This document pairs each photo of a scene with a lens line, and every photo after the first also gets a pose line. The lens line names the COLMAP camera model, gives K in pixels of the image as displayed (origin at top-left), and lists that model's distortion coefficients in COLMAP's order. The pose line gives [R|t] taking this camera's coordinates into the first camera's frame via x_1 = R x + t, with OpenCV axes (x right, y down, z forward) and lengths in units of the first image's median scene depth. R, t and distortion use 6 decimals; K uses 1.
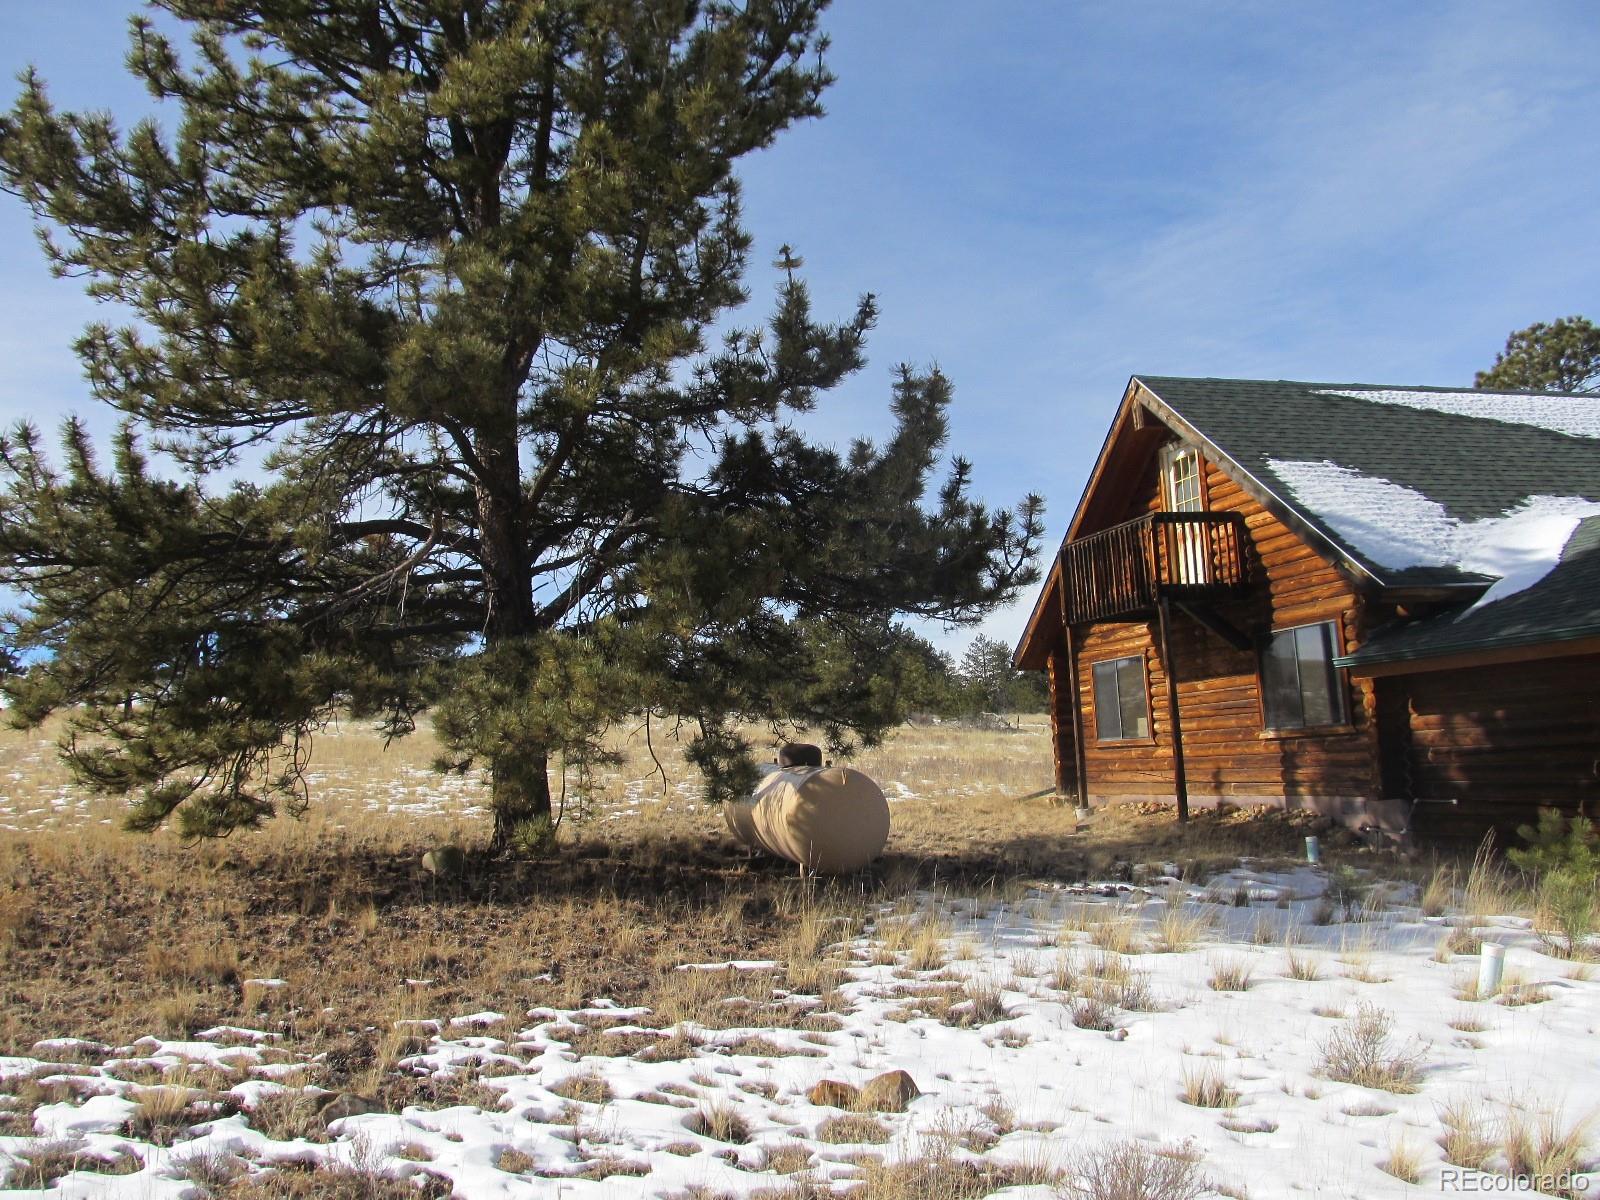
lens RADIAL K [[1316.7, 0, 804.8], [0, 1316.7, 602.3], [0, 0, 1]] dist [-0.069132, 0.031228]
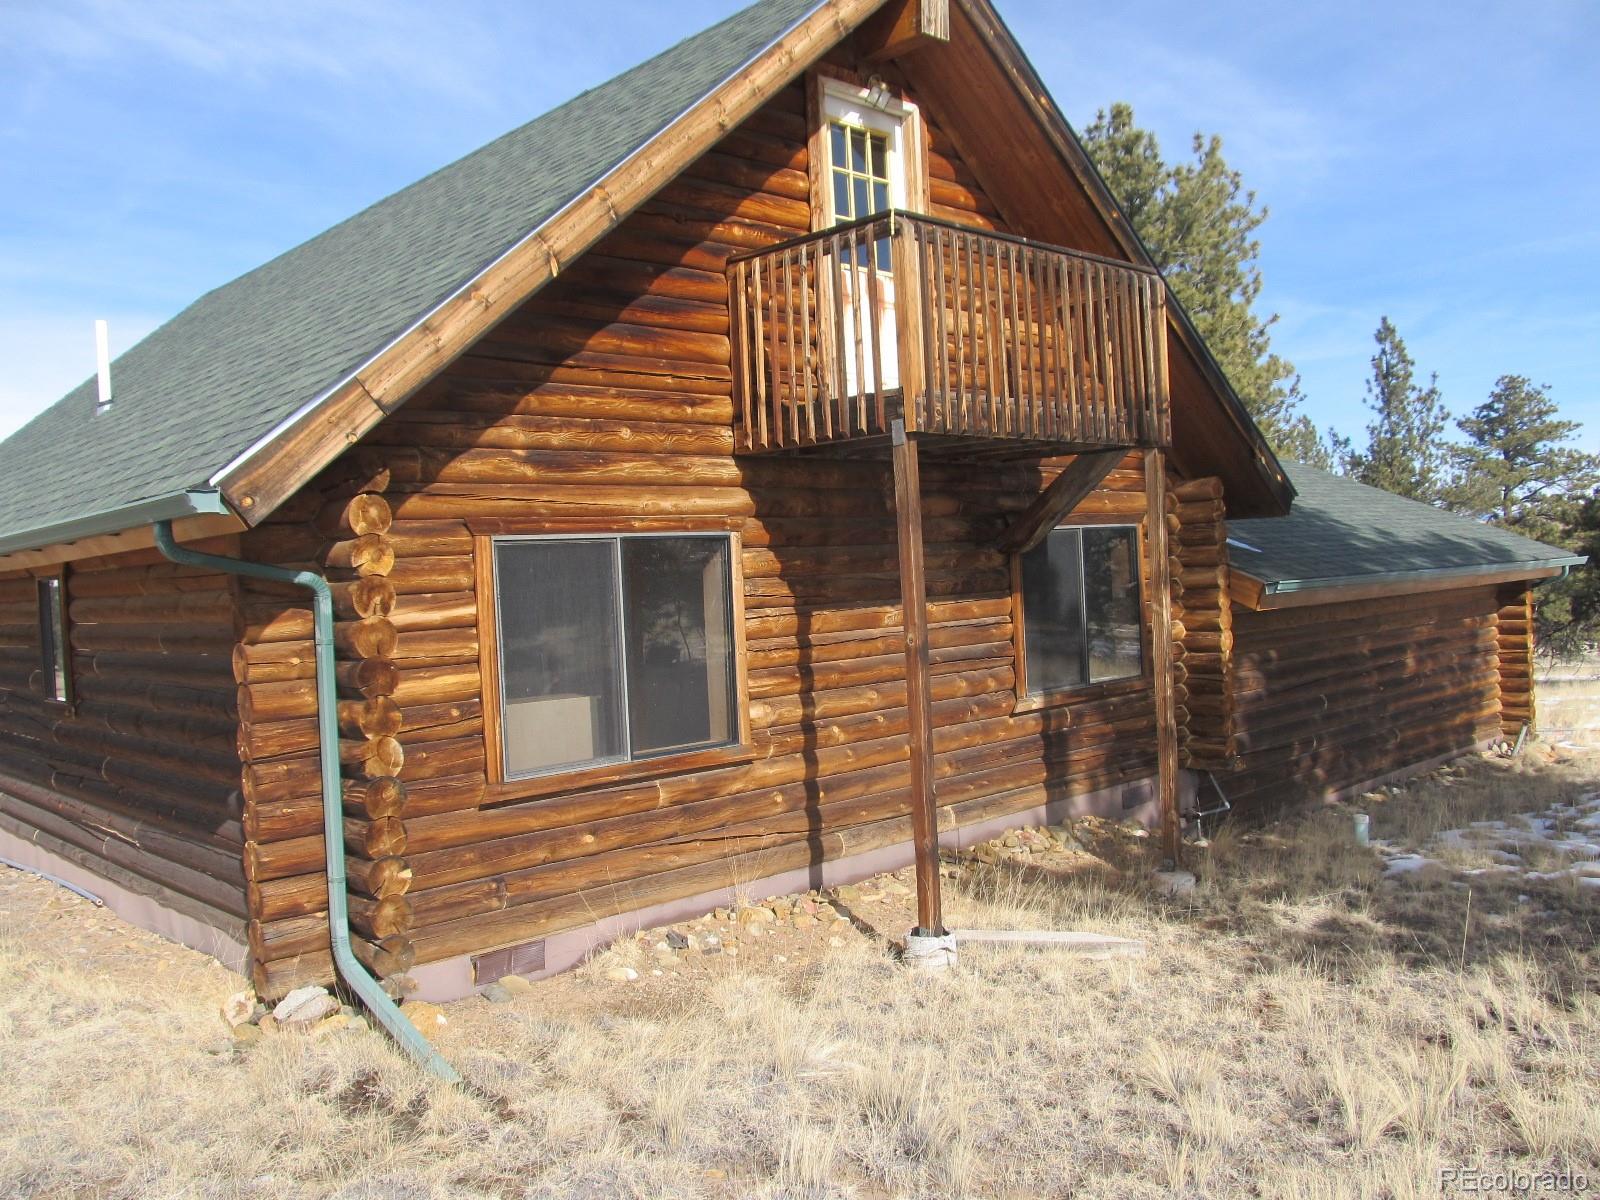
lens RADIAL K [[1316.7, 0, 803.5], [0, 1316.7, 601.1], [0, 0, 1]] dist [-0.069132, 0.031228]
pose [[-0.423823, 0.047001, 0.904525, -0.131631], [-0.043464, 0.996447, -0.072142, 0.104997], [-0.904702, -0.069890, -0.420274, 1.366803]]
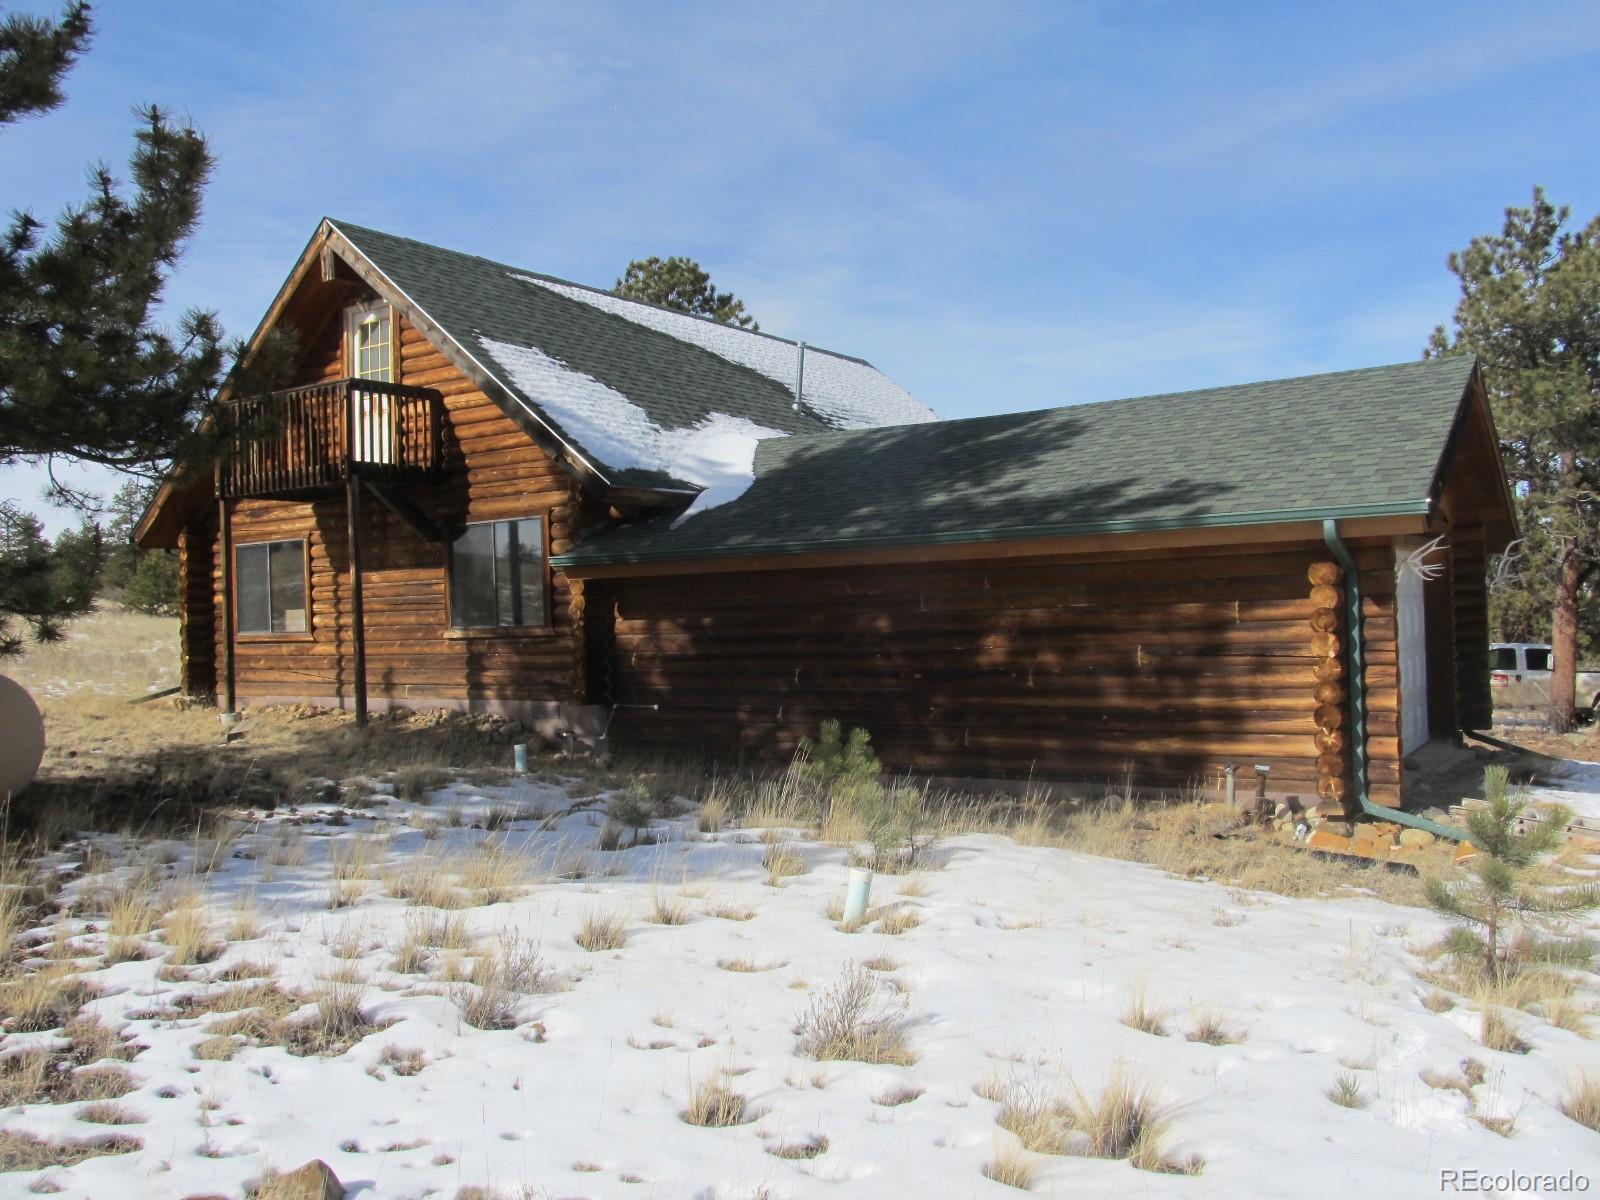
lens RADIAL K [[1316.7, 0, 805.1], [0, 1316.7, 599.3], [0, 0, 1]] dist [-0.069132, 0.031228]
pose [[0.766748, 0.038649, 0.640783, -0.053407], [-0.089108, 0.994931, 0.046615, 0.011343], [-0.635733, -0.092840, 0.766305, 0.130312]]
